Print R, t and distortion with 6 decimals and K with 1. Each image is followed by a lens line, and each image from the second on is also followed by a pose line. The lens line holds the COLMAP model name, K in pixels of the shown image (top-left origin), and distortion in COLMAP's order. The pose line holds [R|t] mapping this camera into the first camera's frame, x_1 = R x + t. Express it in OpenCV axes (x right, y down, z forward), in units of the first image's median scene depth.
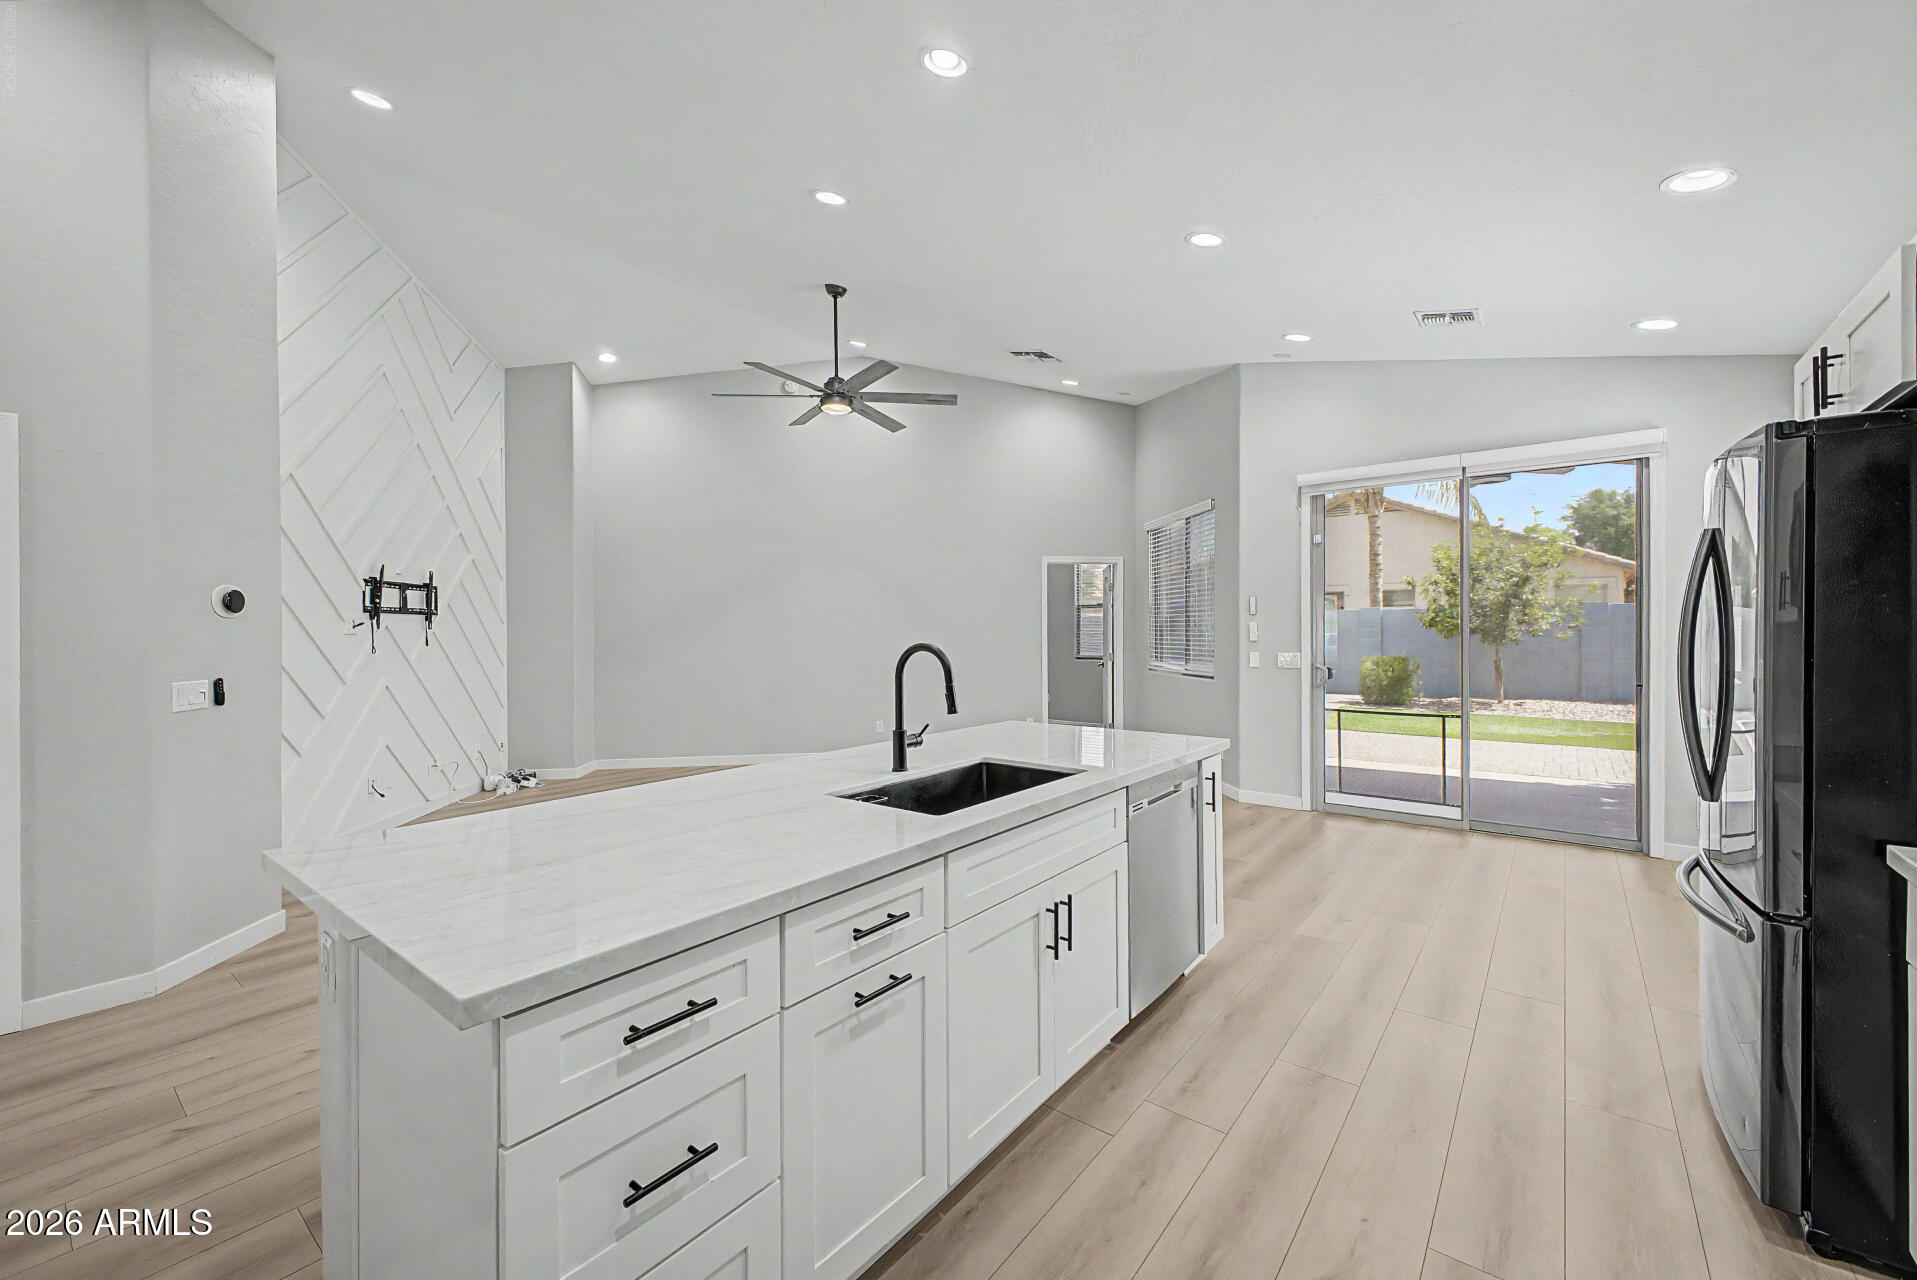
lens RADIAL K [[762.5, 0, 961.2], [0, 762.5, 637.7], [0, 0, 1]] dist [0.019434, -0.002863]
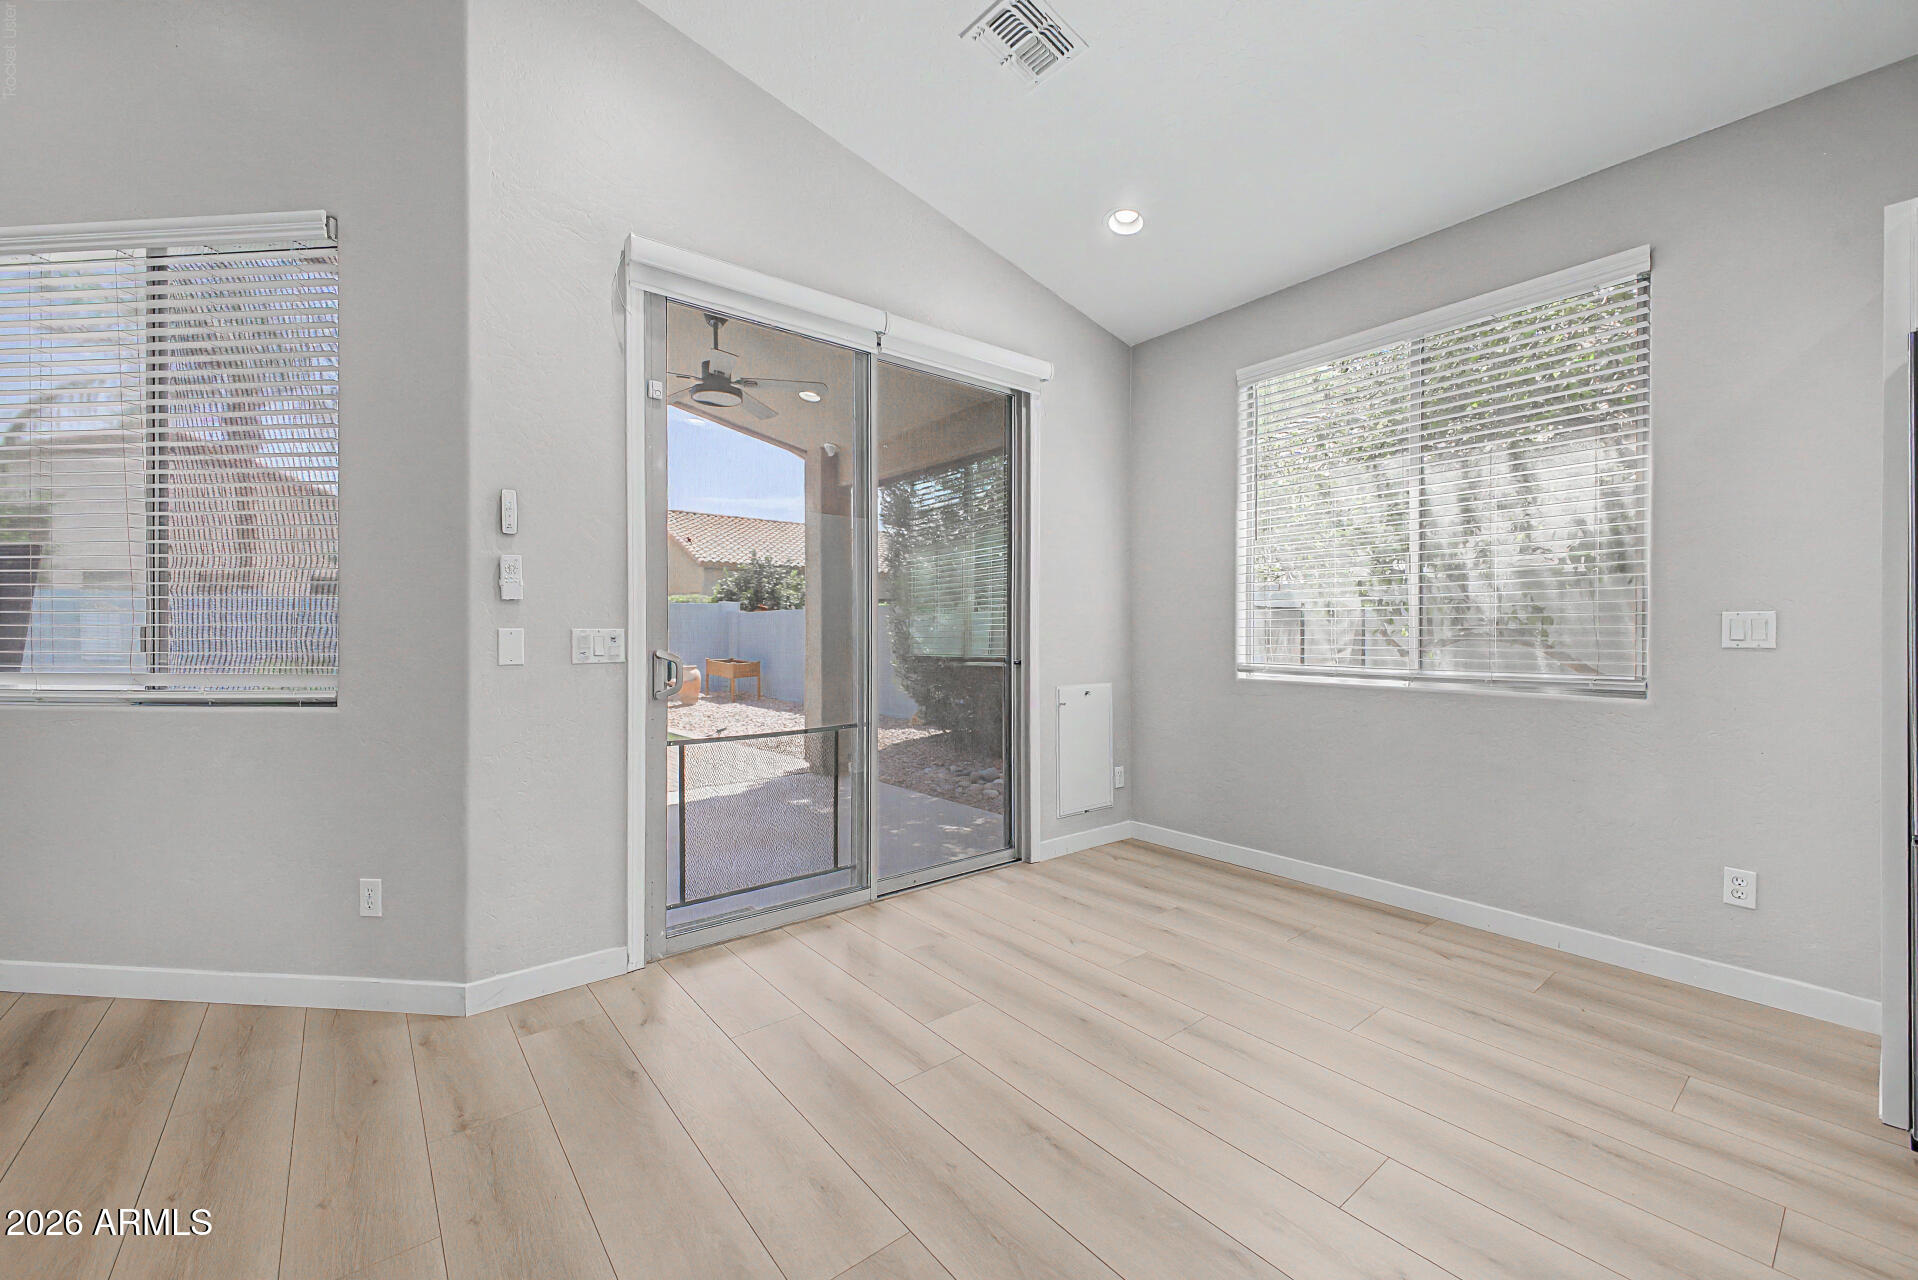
lens RADIAL K [[762.9, 0, 950.1], [0, 762.9, 632.9], [0, 0, 1]] dist [0.019434, -0.002863]
pose [[0.230993, 0.012561, 0.972874, 0.045286], [0.011927, 0.999805, -0.015741, 0.031706], [-0.972882, 0.015240, 0.230798, 0.694278]]
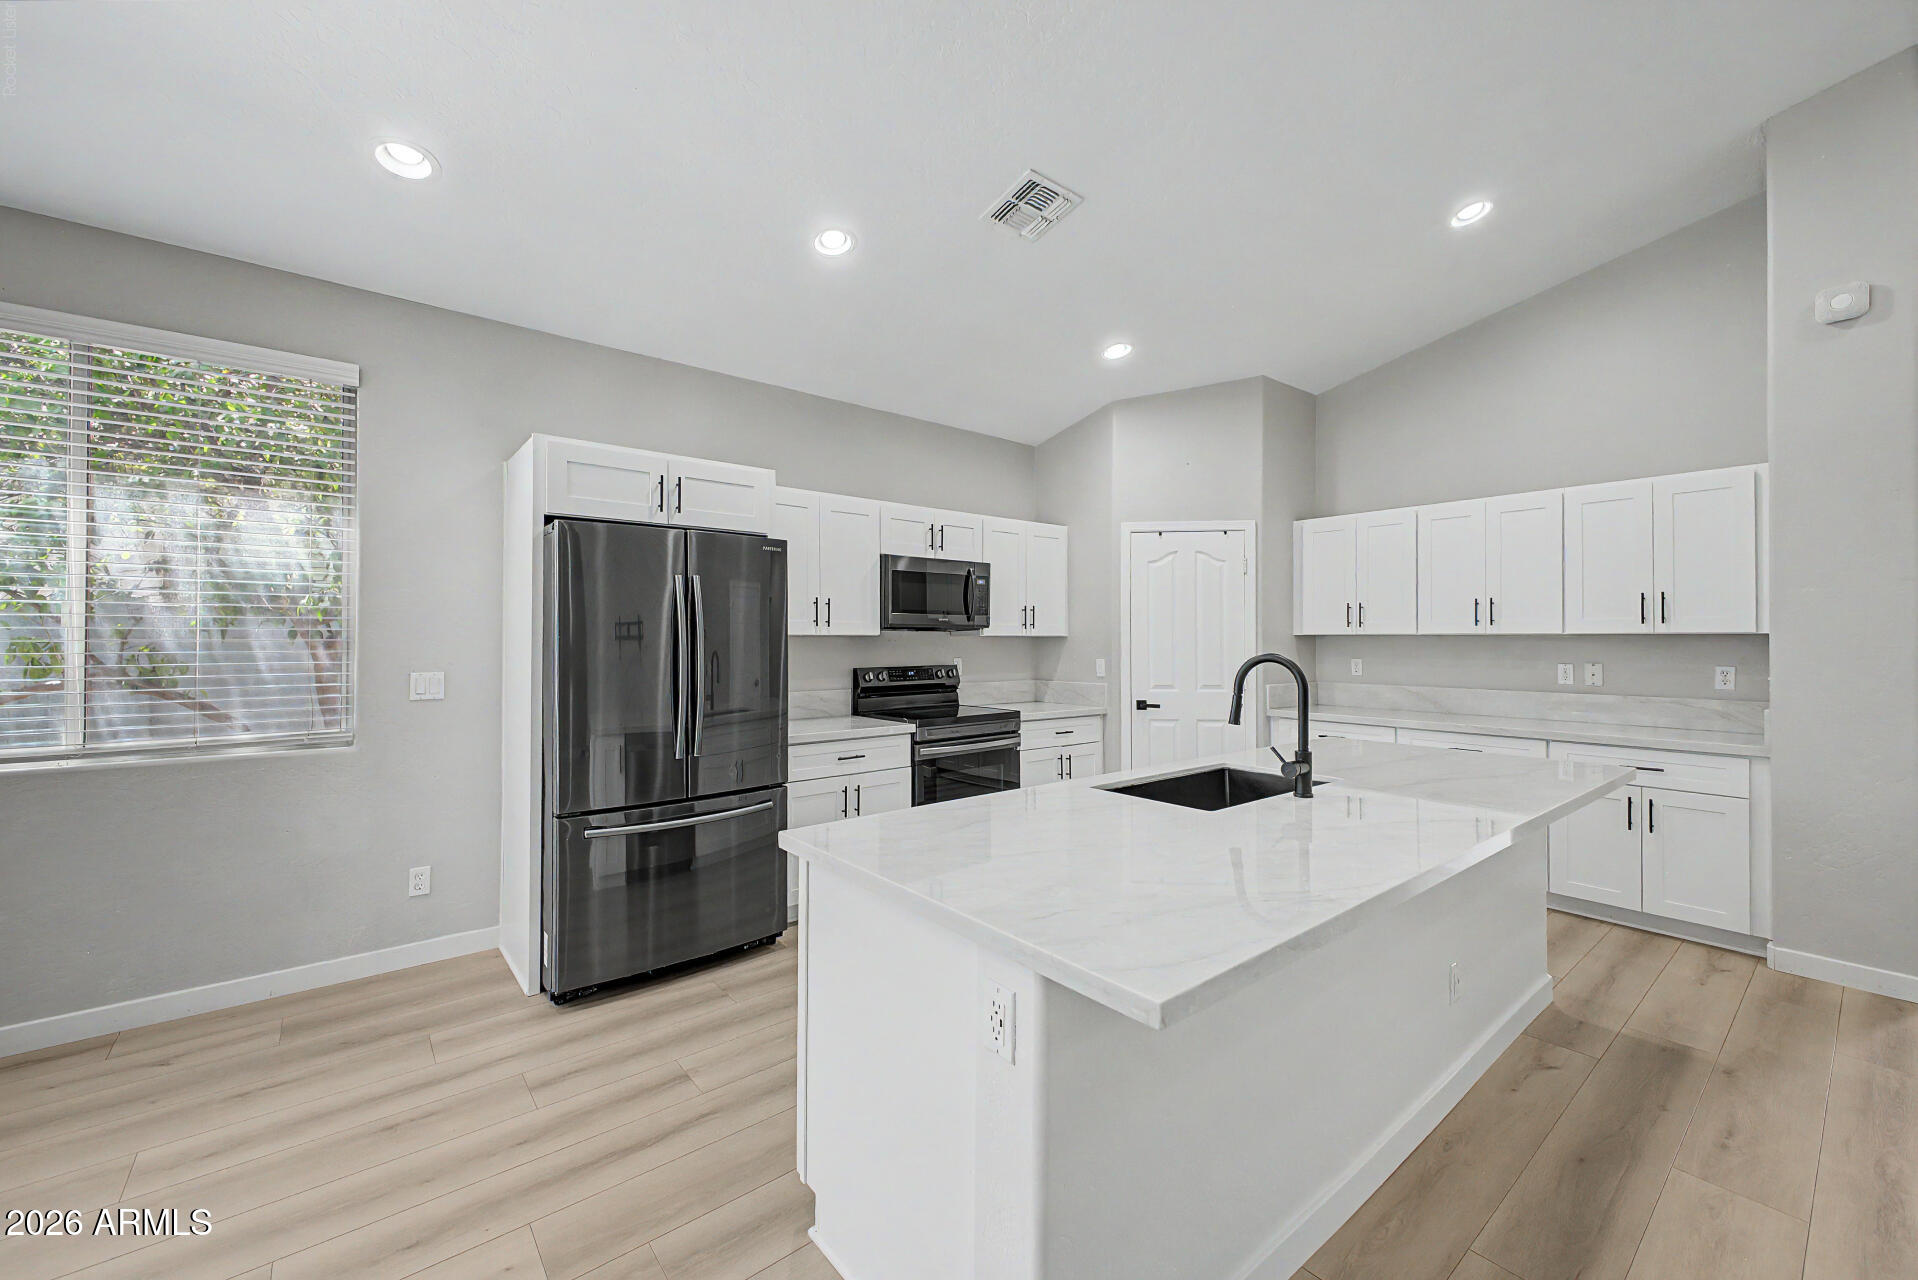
lens RADIAL K [[762.9, 0, 956.9], [0, 762.9, 632.7], [0, 0, 1]] dist [0.019434, -0.002863]
pose [[-0.976786, 0.017249, 0.213523, 0.057215], [0.017221, 0.999850, -0.001992, -0.001450], [-0.213526, 0.001731, -0.976936, 0.831690]]
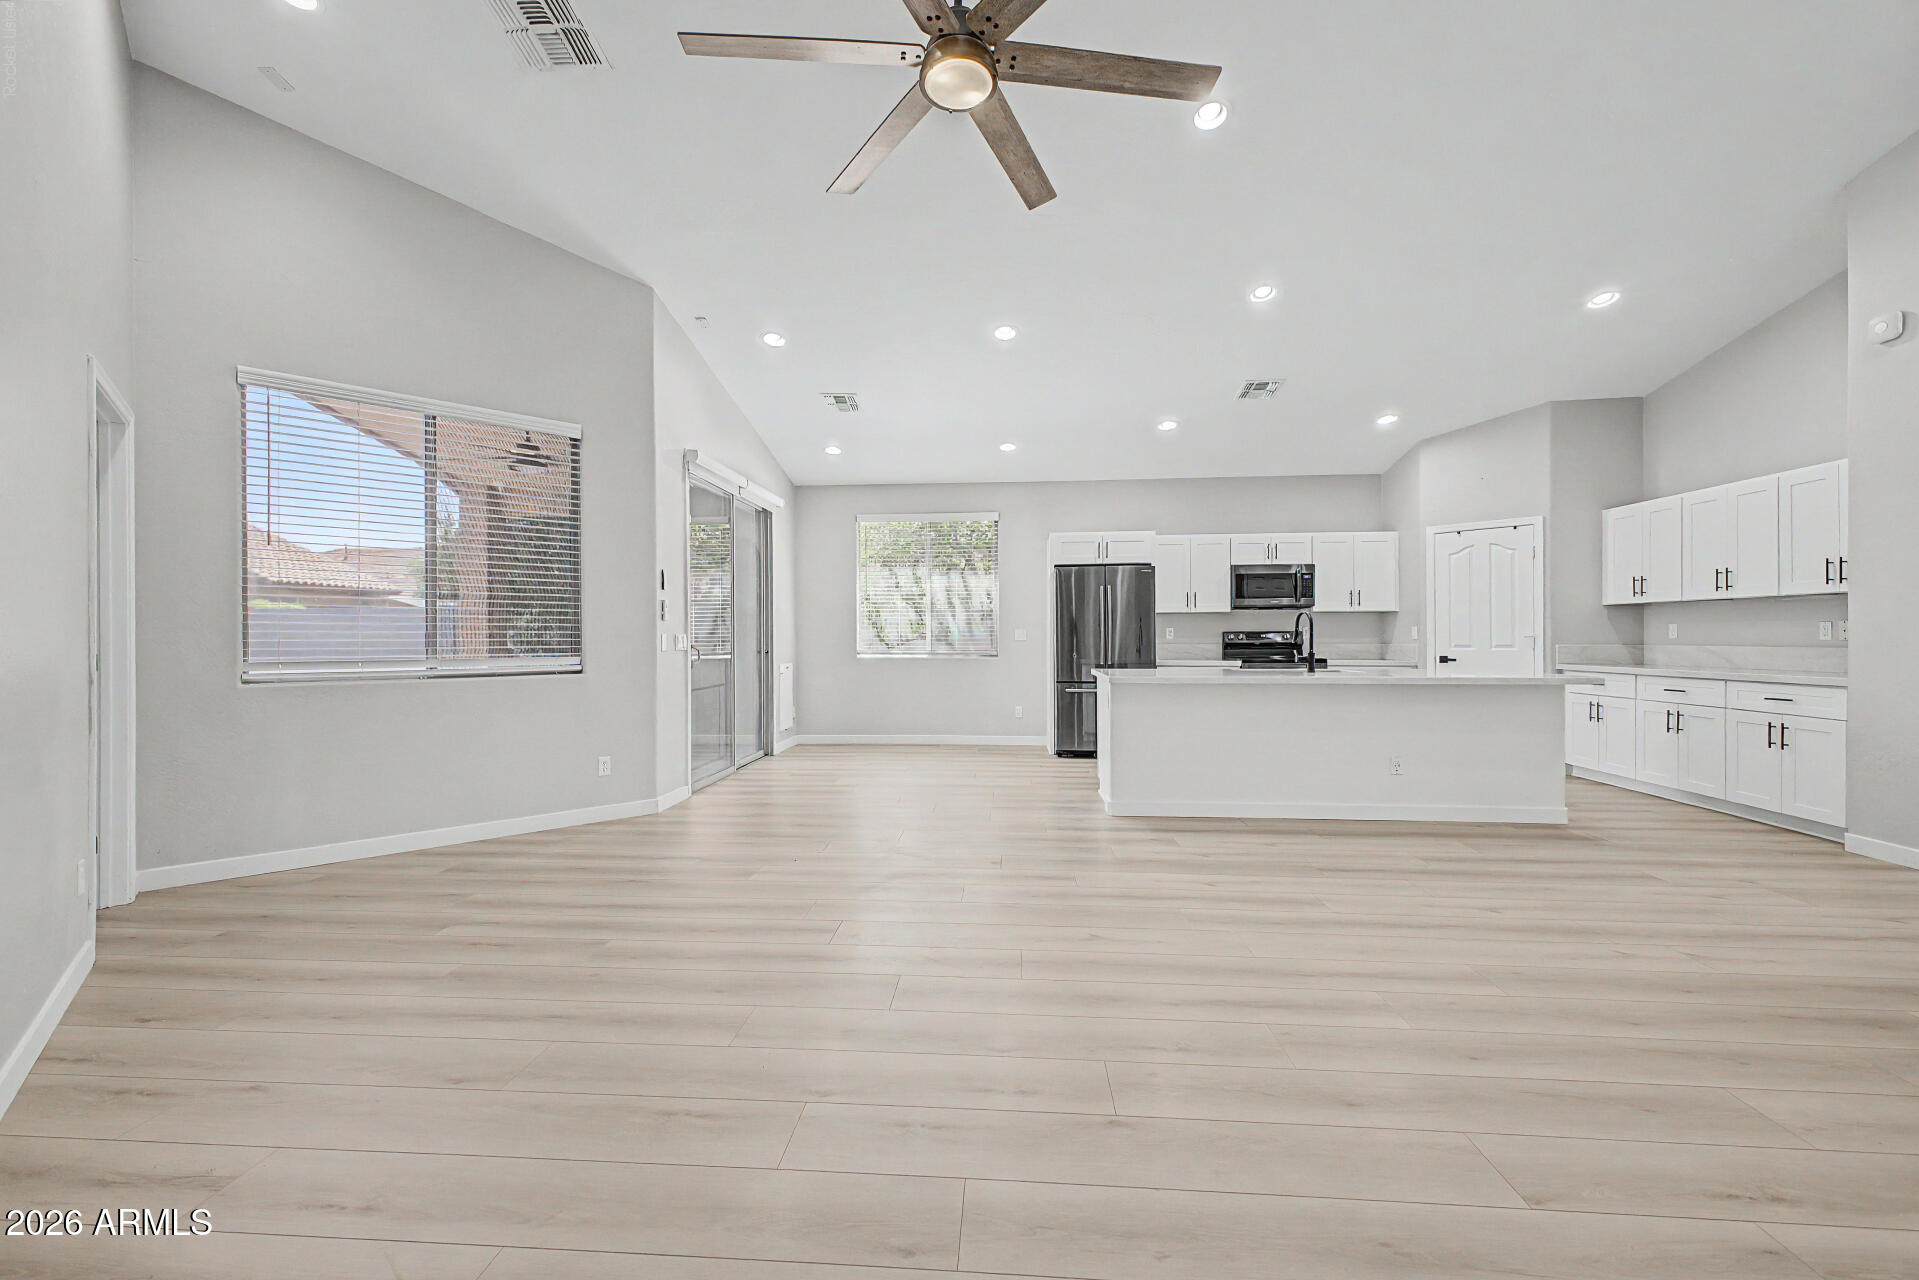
lens RADIAL K [[763.3, 0, 954.7], [0, 763.3, 638.0], [0, 0, 1]] dist [0.019434, -0.002863]
pose [[-0.556158, 0.014821, 0.830944, -0.522155], [0.022803, 0.999737, -0.002569, 0.034663], [-0.830764, 0.017519, -0.556349, 1.231067]]
